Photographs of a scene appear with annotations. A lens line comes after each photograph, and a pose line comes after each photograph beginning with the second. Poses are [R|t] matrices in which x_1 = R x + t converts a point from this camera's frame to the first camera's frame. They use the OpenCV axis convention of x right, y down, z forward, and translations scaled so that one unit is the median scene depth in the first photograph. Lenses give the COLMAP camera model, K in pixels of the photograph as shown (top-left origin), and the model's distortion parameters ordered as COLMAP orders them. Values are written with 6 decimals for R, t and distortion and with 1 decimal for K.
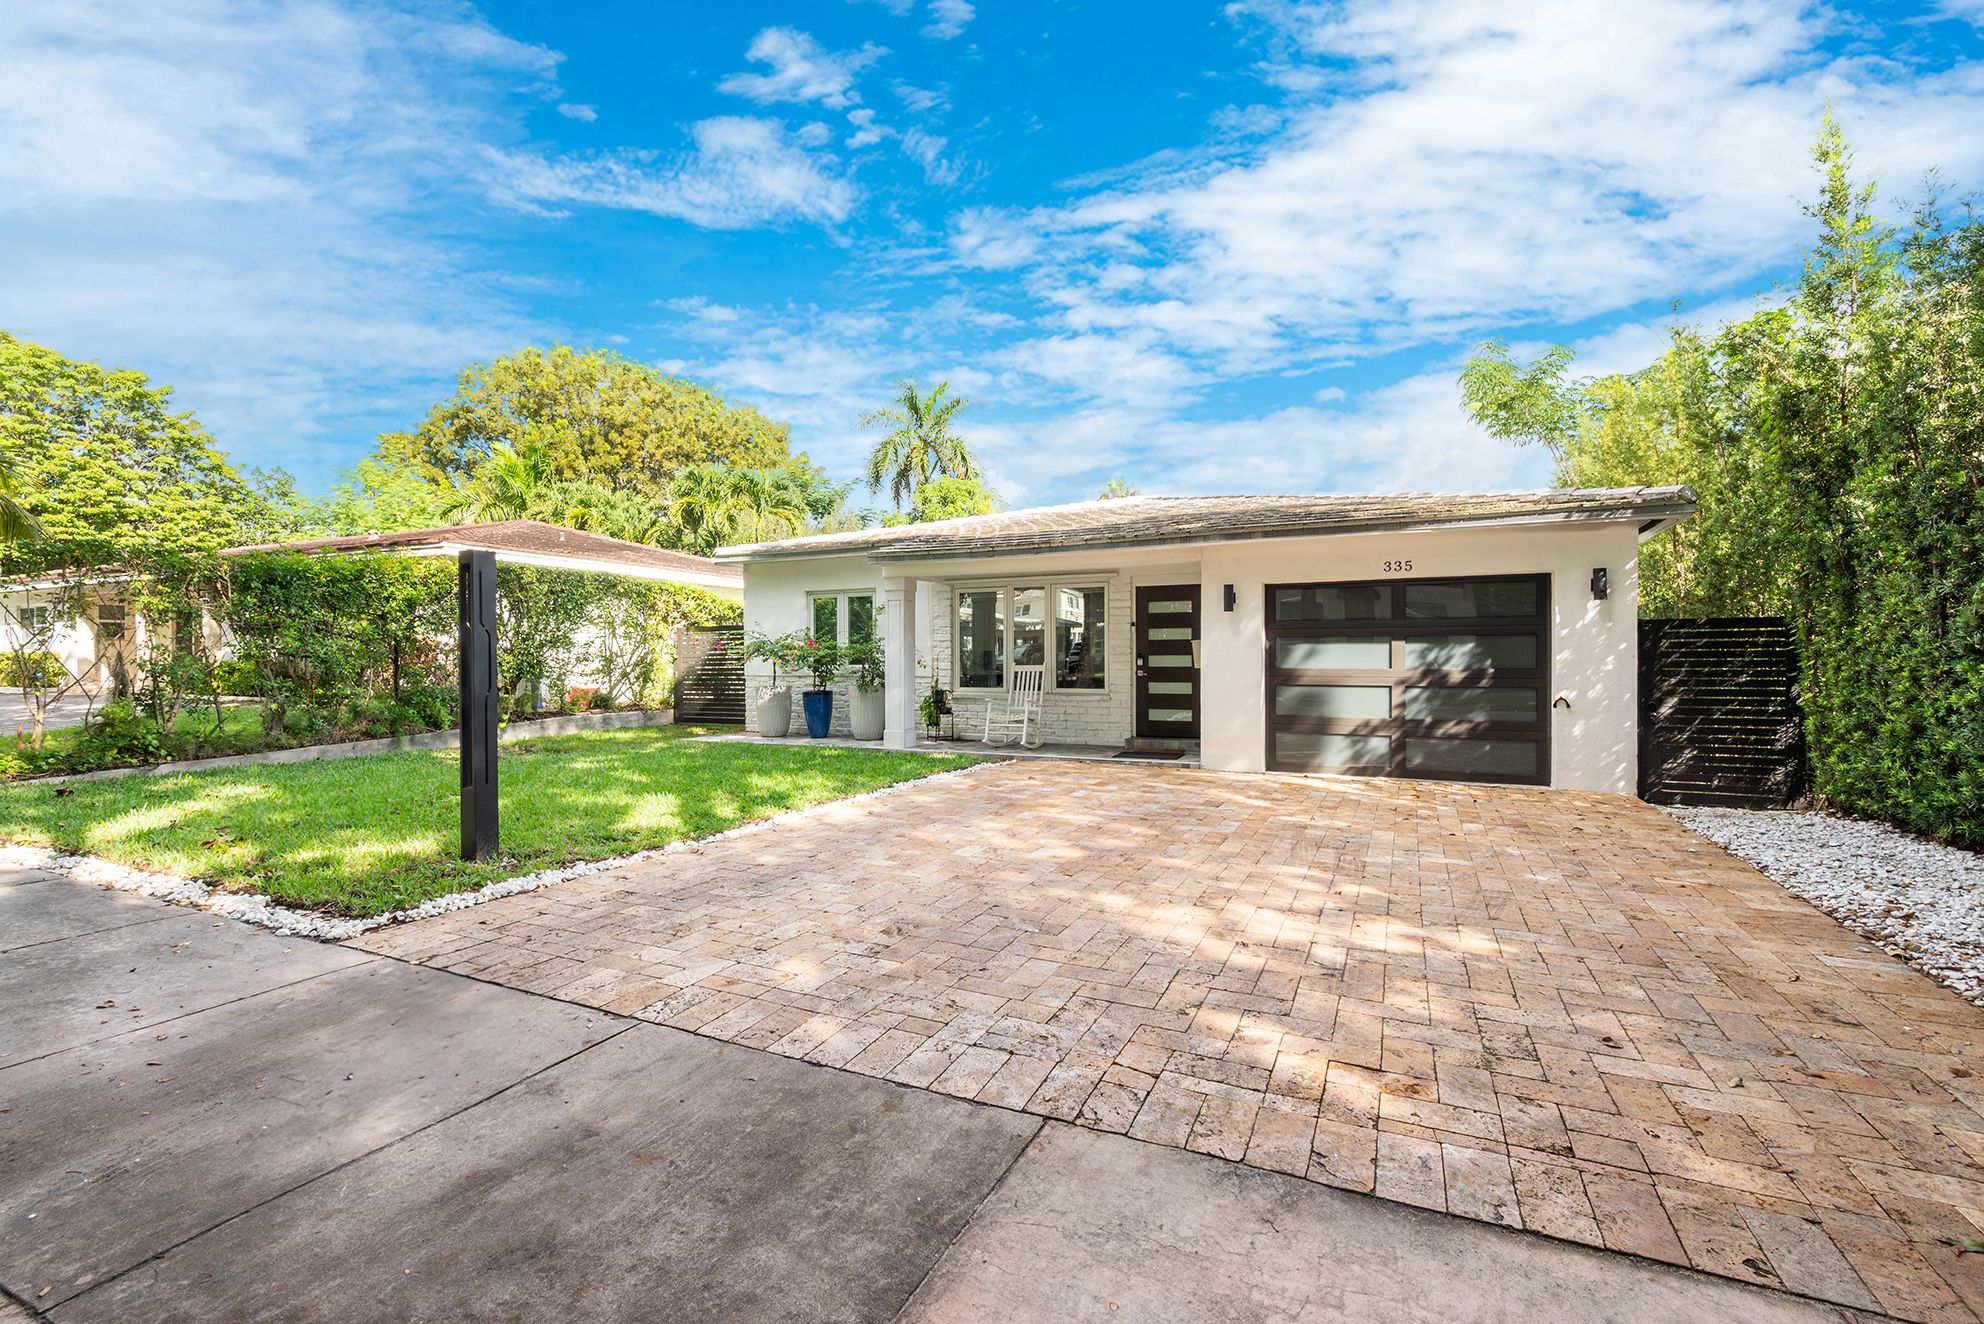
lens RADIAL K [[794.6, 0, 992.0], [0, 794.6, 662.0], [0, 0, 1]] dist [0.000368, 0.000000]
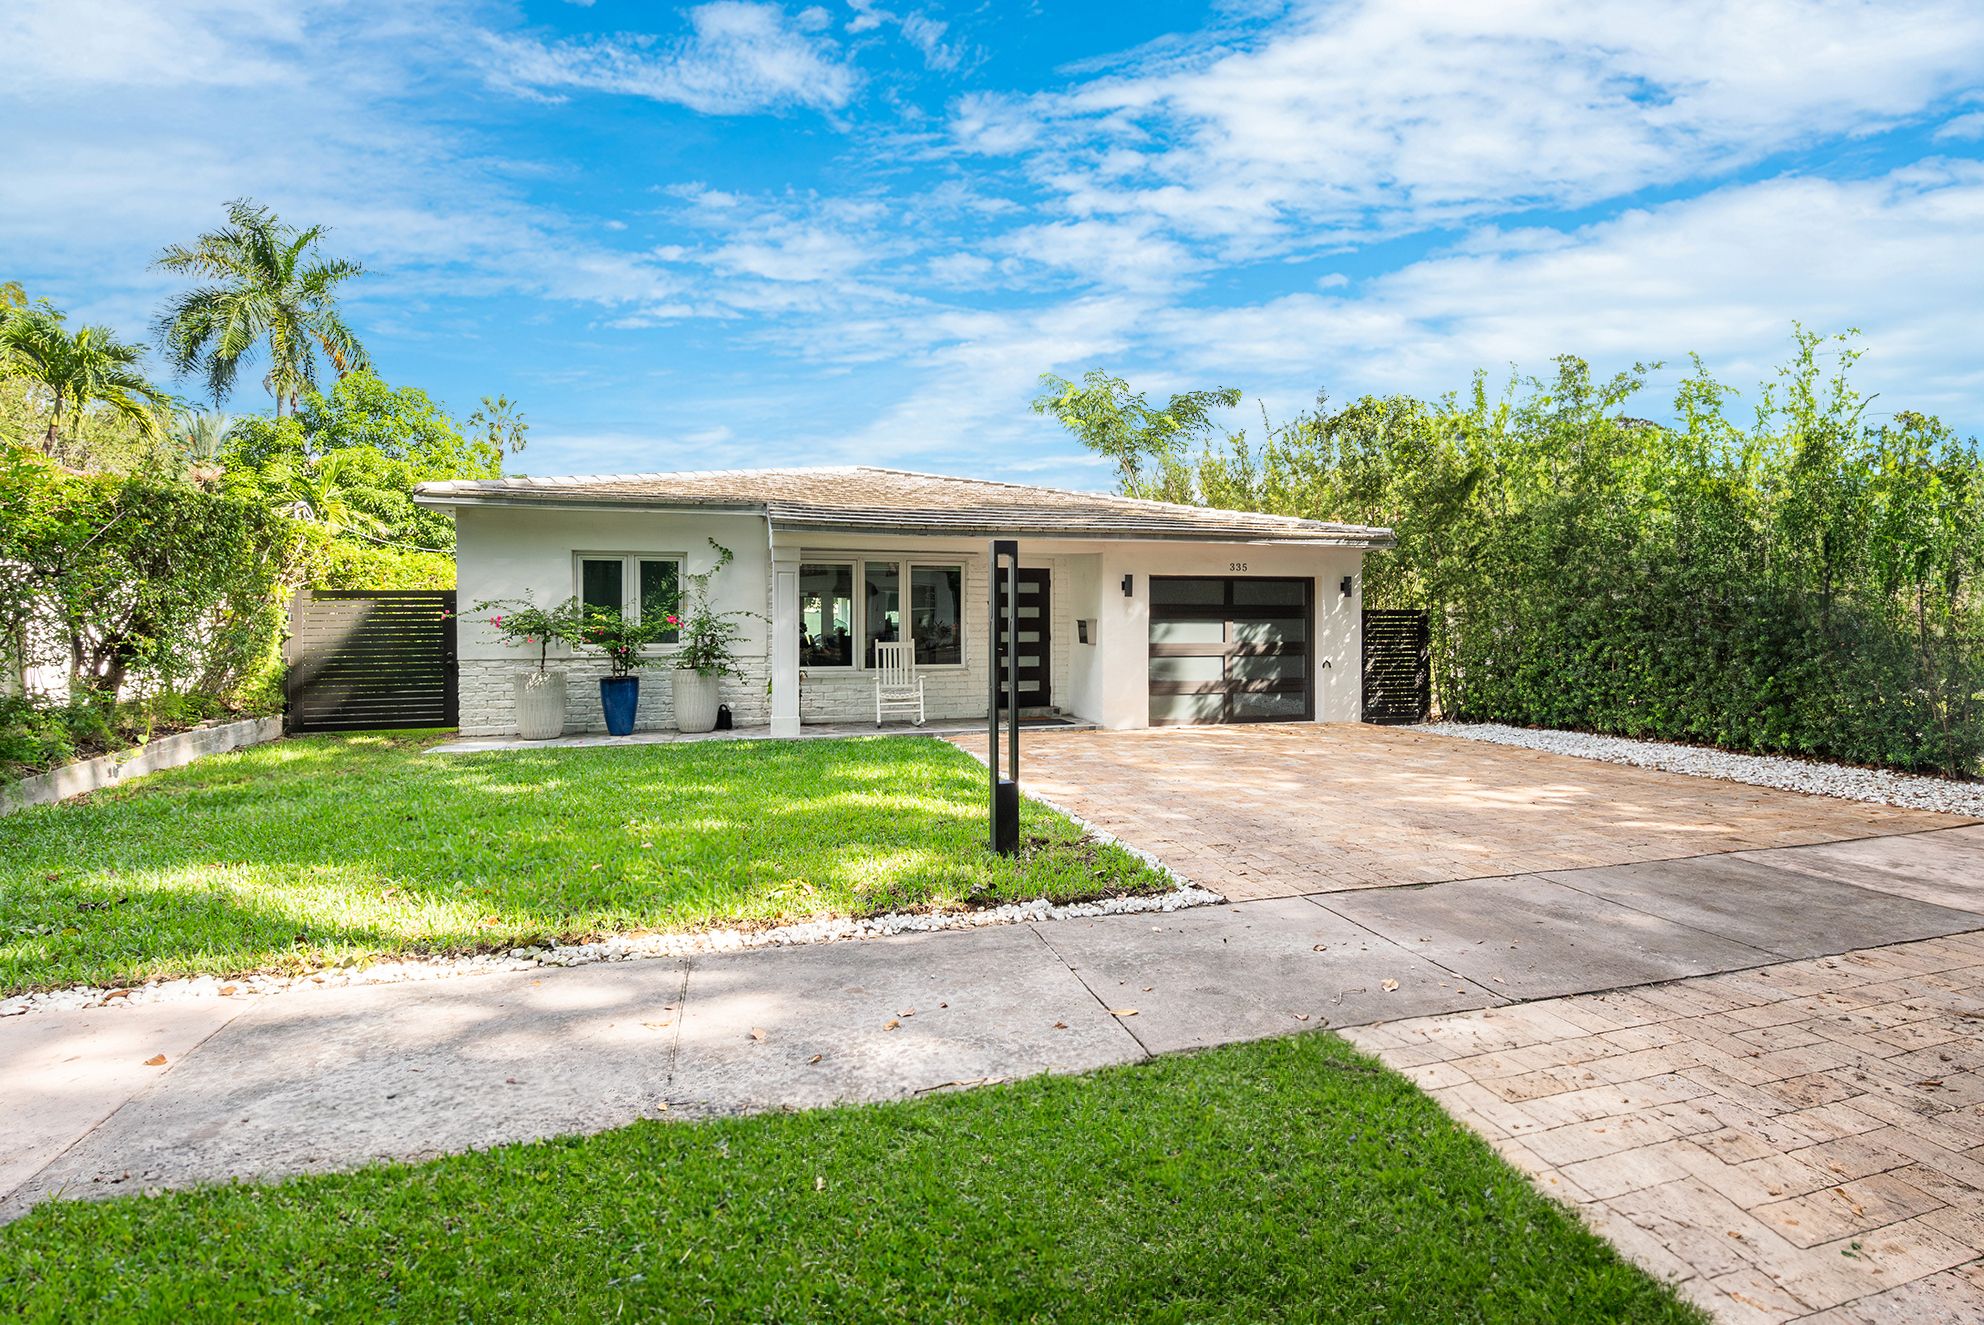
lens RADIAL K [[898.6, 0, 991.3], [0, 898.6, 622.1], [0, 0, 1]] dist [-0.002190, -0.000230]
pose [[0.768614, 0.001223, 0.639712, -0.605684], [0.003442, 0.999976, -0.006048, -0.014433], [-0.639704, 0.006851, 0.768591, 0.068714]]
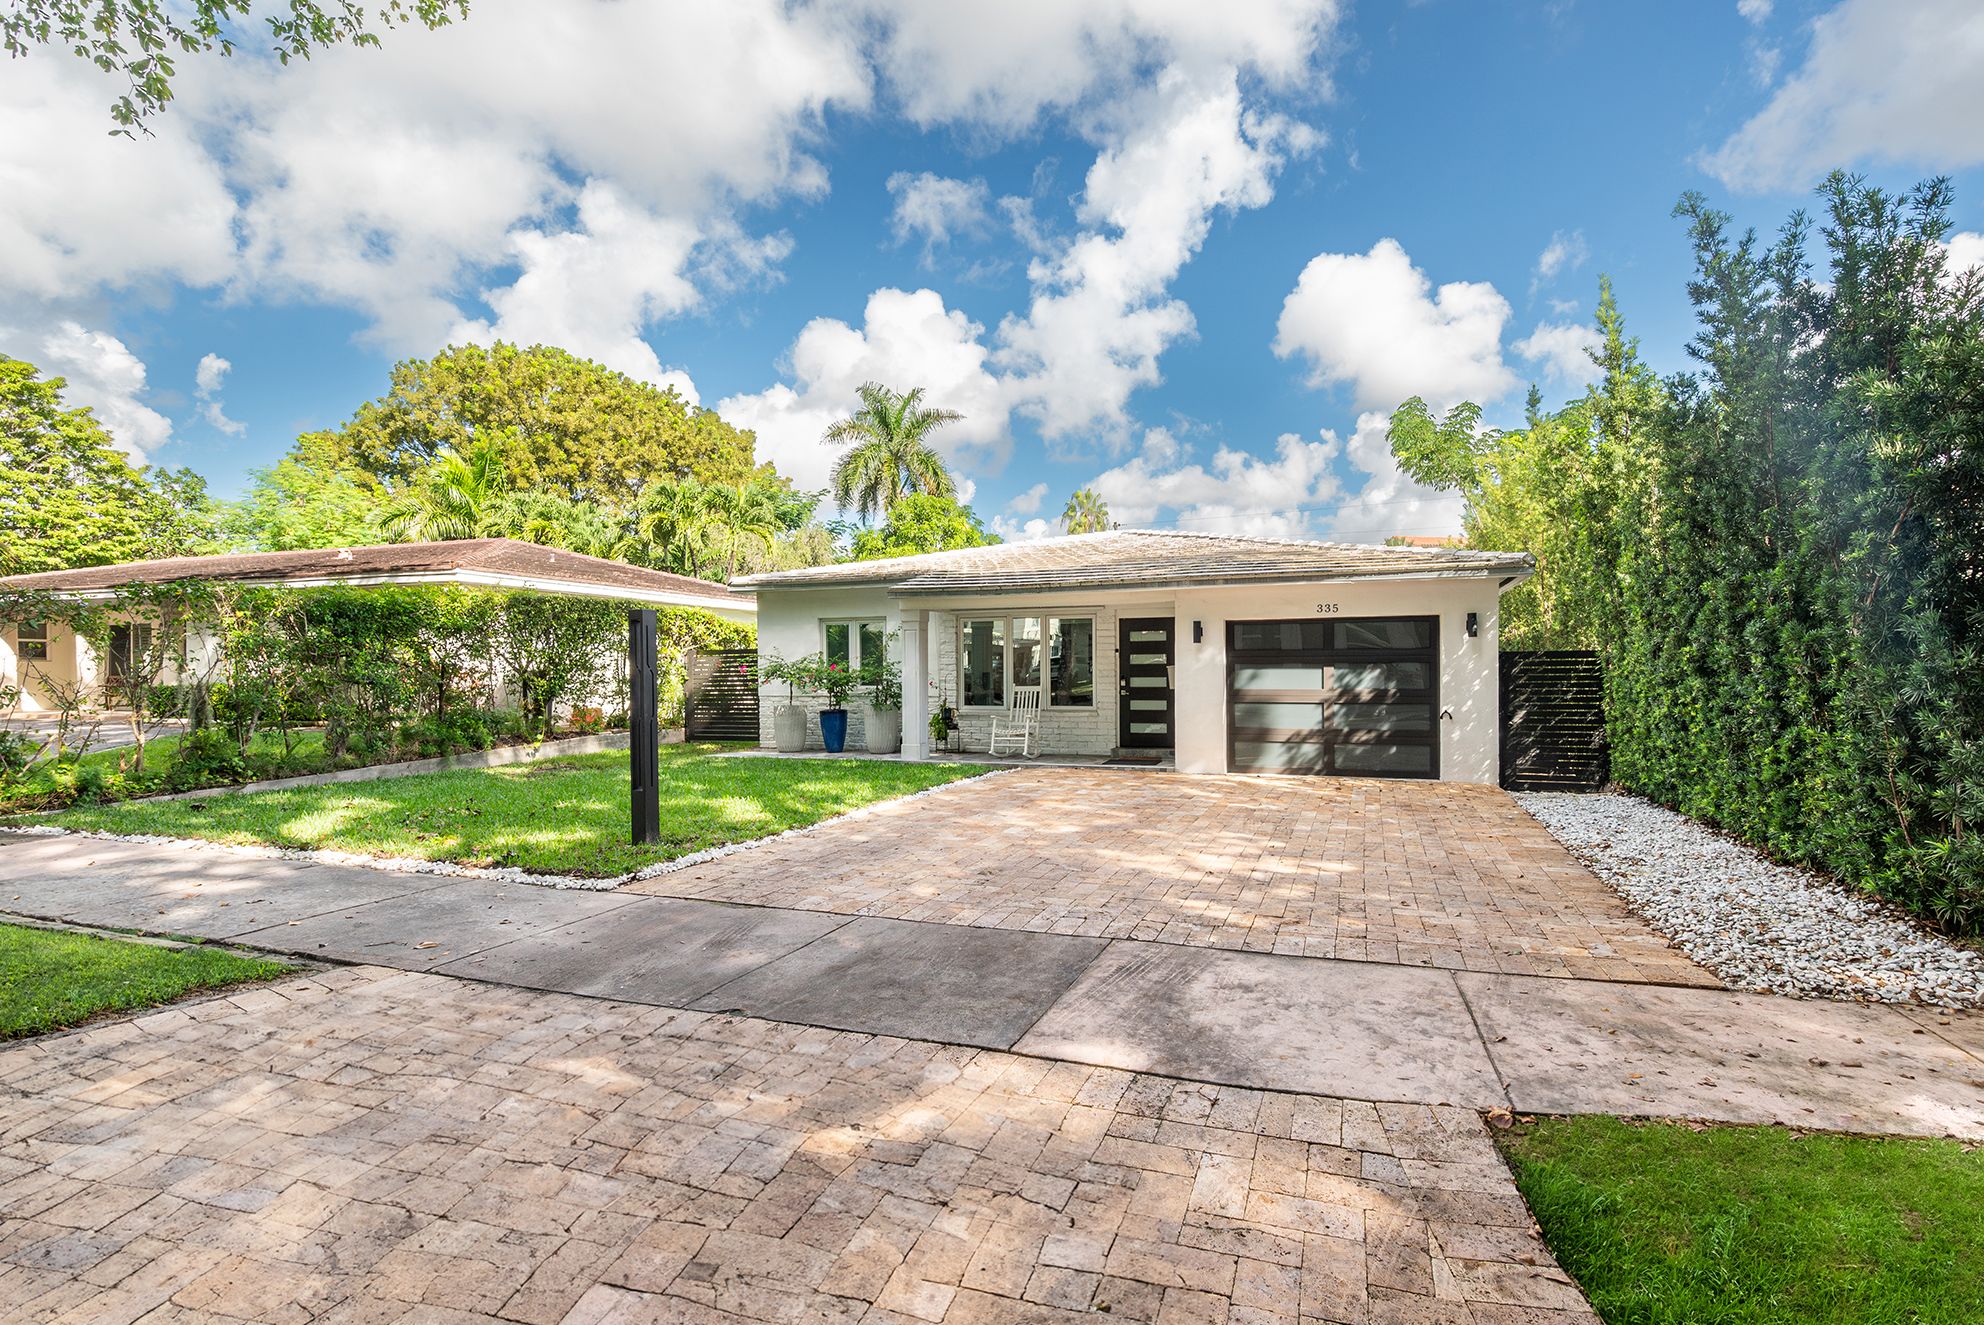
lens RADIAL K [[811.9, 0, 1048.5], [0, 811.9, 673.6], [0, 0, 1]] dist [-0.000570, -0.000075]
pose [[0.993628, -0.004182, 0.112628, -0.058708], [0.004377, 0.999989, -0.001492, -0.012879], [-0.112621, 0.001975, 0.993636, -0.181049]]
